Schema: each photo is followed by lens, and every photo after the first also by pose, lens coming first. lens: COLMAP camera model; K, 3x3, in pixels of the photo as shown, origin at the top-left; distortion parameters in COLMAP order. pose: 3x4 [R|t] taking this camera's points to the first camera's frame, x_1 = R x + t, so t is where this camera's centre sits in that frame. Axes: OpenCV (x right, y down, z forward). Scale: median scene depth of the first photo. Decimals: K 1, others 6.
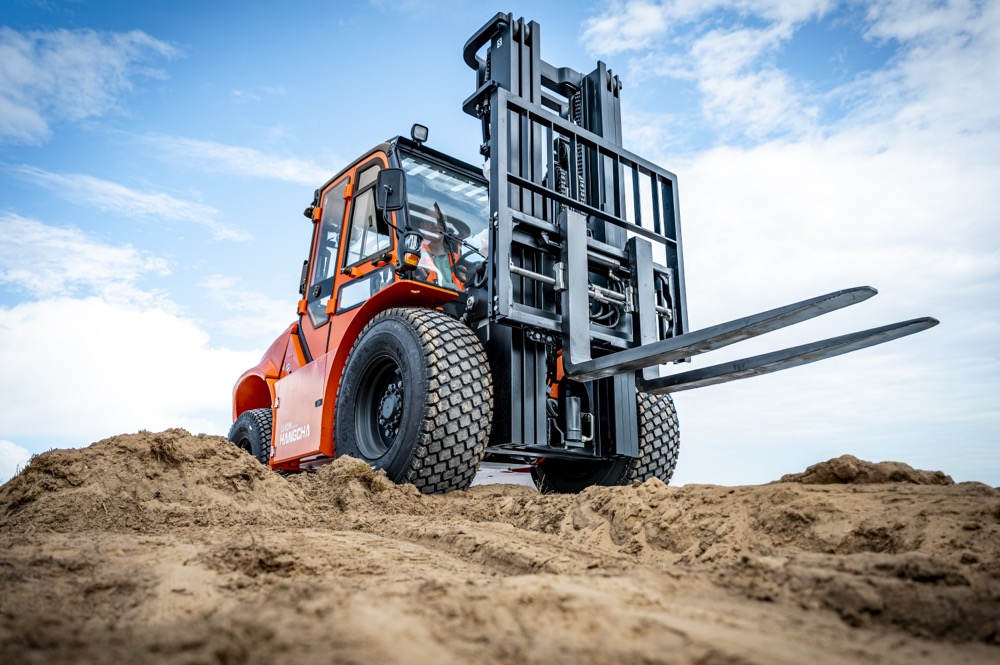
lens RADIAL K [[796.8, 0, 500.0], [0, 796.8, 332.5], [0, 0, 1]] dist [-0.001515, -0.030829]
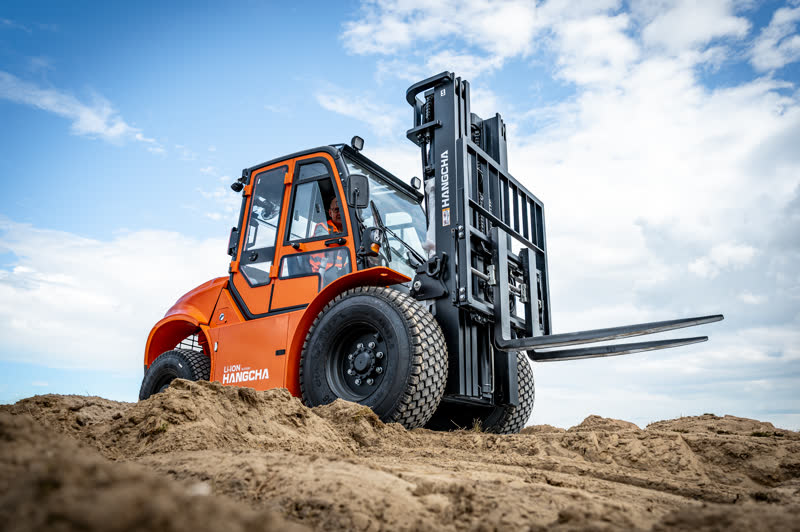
lens RADIAL K [[702.9, 0, 400.0], [0, 702.9, 266.0], [0, 0, 1]] dist [-0.032704, -0.000018]
pose [[0.947373, 0.095736, 0.305481, -0.406446], [-0.092470, 0.995397, -0.025179, -0.036213], [-0.306486, -0.004394, 0.951865, -0.105293]]
